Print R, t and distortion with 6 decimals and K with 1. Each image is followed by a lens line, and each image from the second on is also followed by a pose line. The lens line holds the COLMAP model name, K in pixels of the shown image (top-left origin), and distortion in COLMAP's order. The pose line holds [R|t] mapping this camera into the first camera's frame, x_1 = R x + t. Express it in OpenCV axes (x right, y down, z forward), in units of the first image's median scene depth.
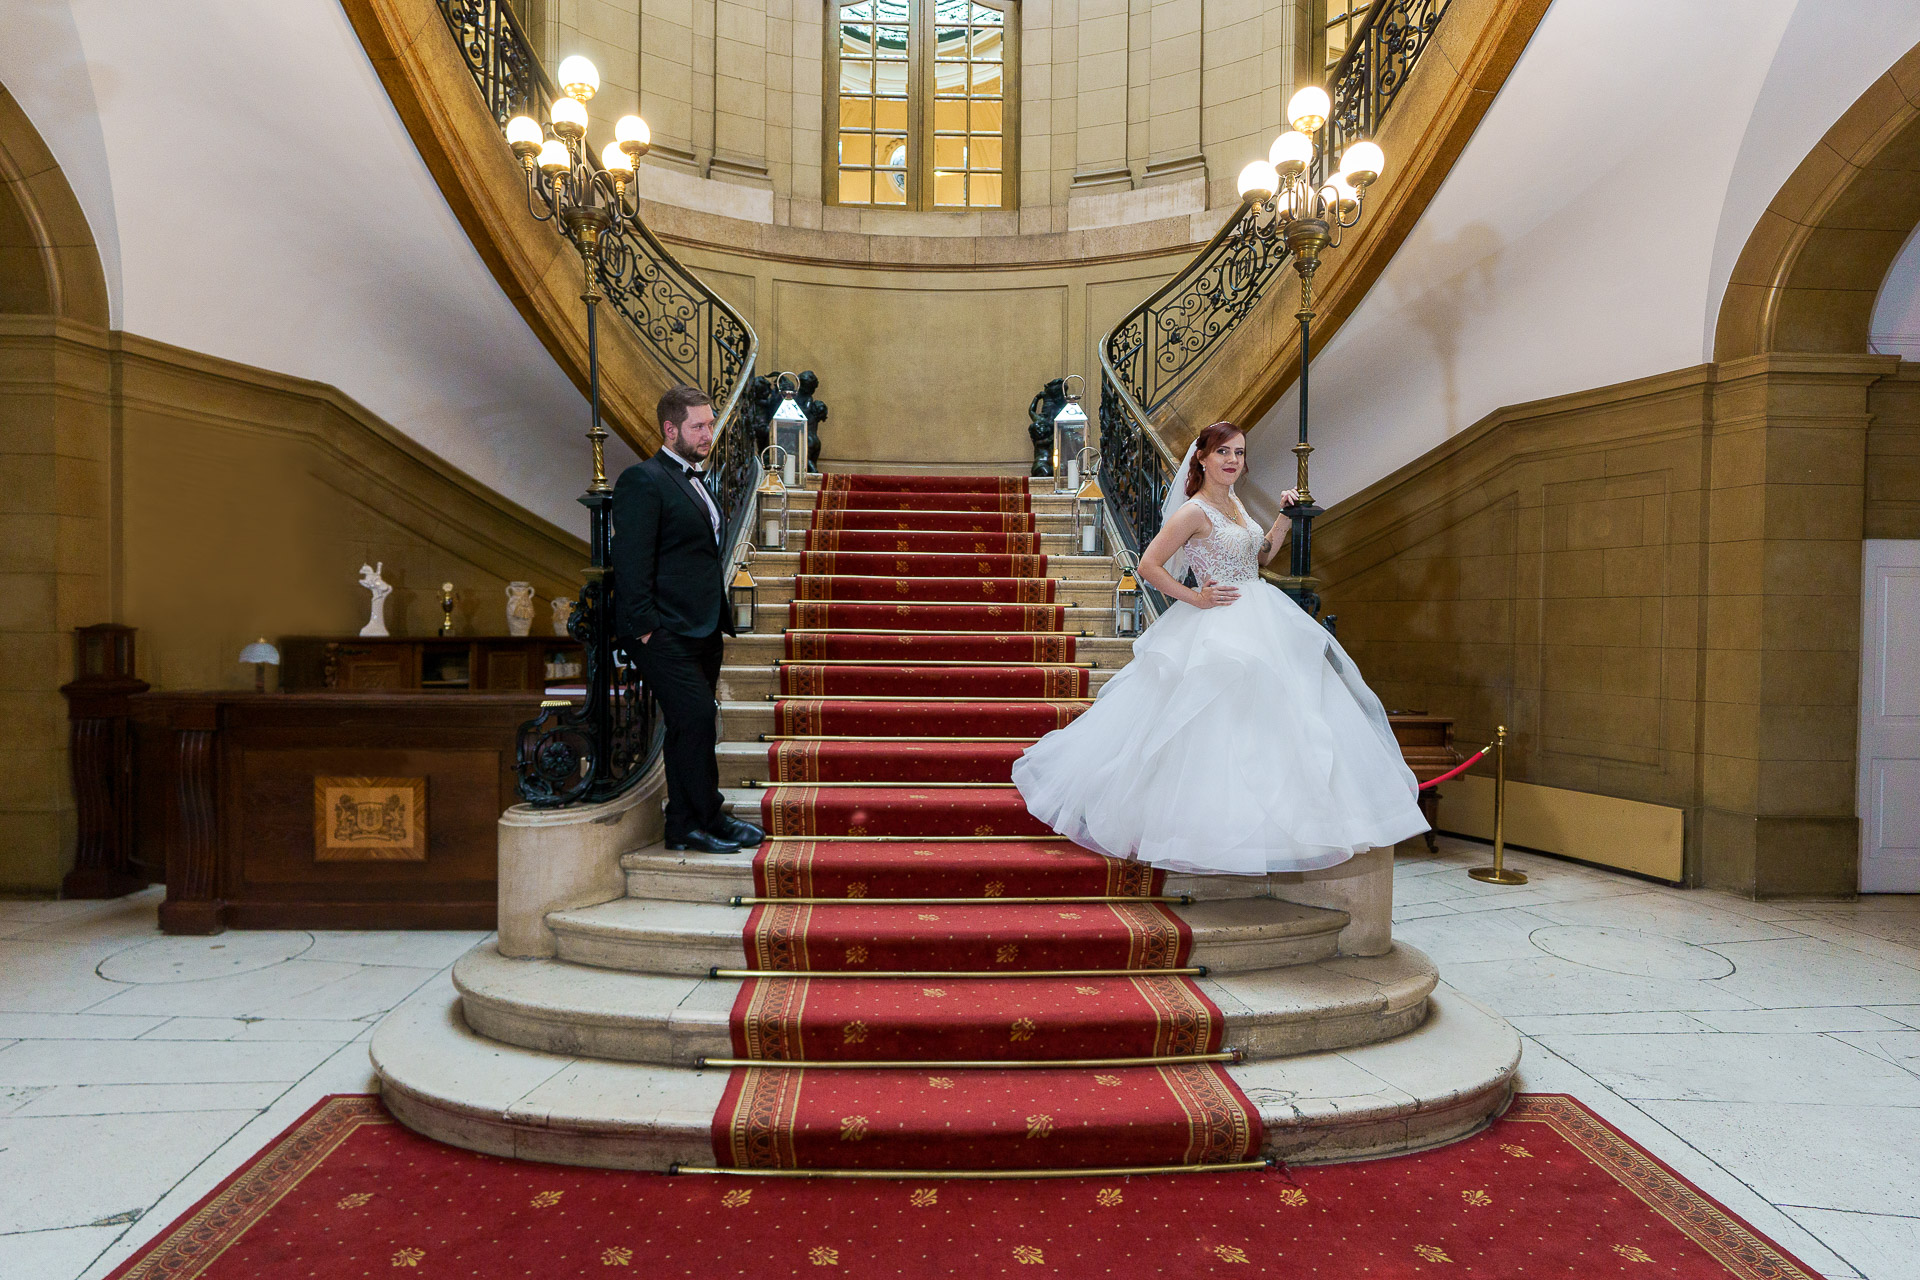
lens RADIAL K [[1035.4, 0, 947.8], [0, 1035.4, 625.0], [0, 0, 1]] dist [0.007102, -0.001389]
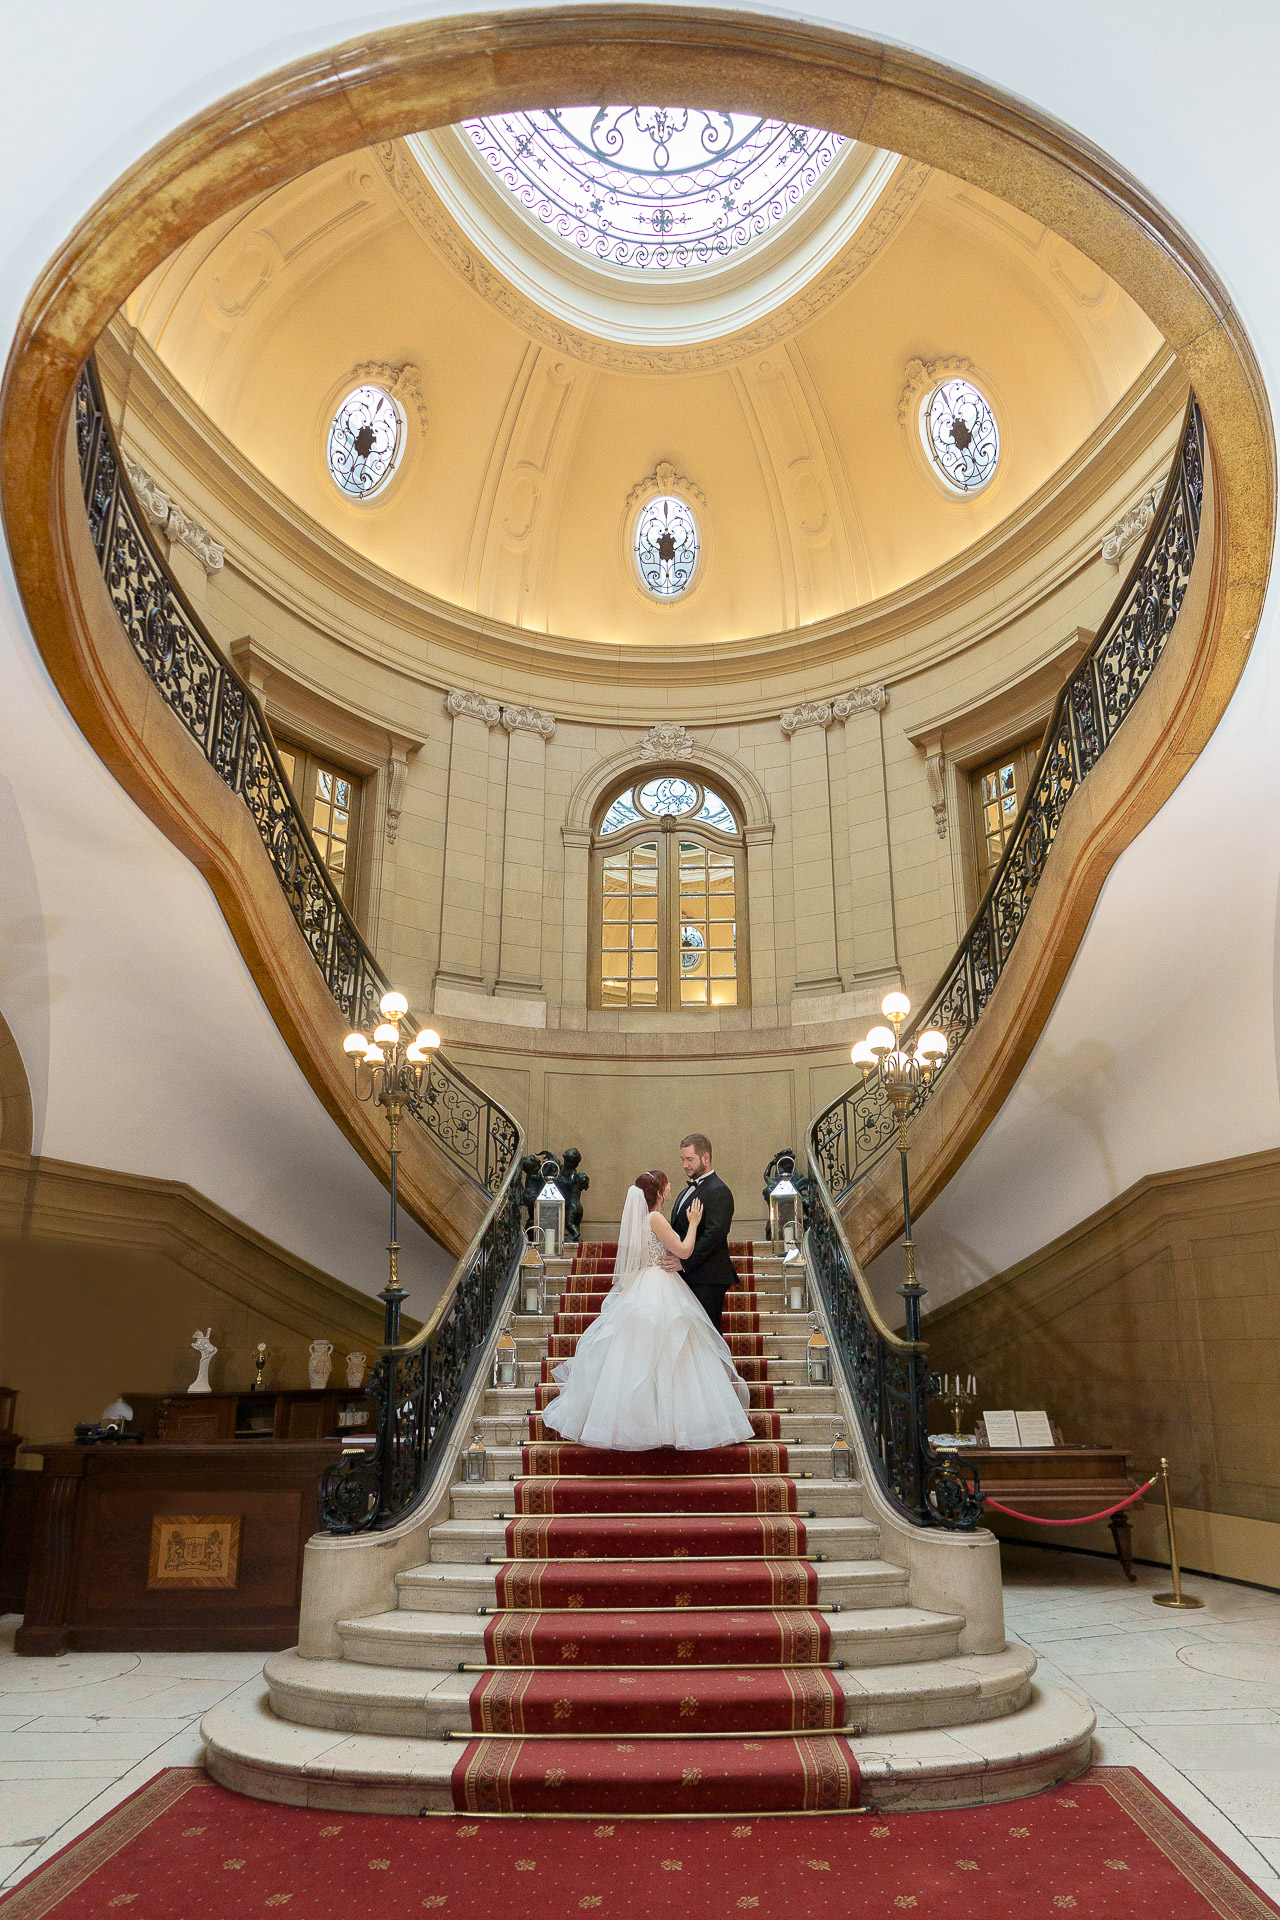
lens RADIAL K [[1038.1, 0, 688.9], [0, 1038.1, 1099.3], [0, 0, 1]] dist [-0.005626, 0.000198]
pose [[0.998717, -0.028854, -0.041617, 0.078698], [0.017967, 0.970235, -0.241499, -0.021616], [0.047346, 0.240441, 0.969508, -0.245606]]
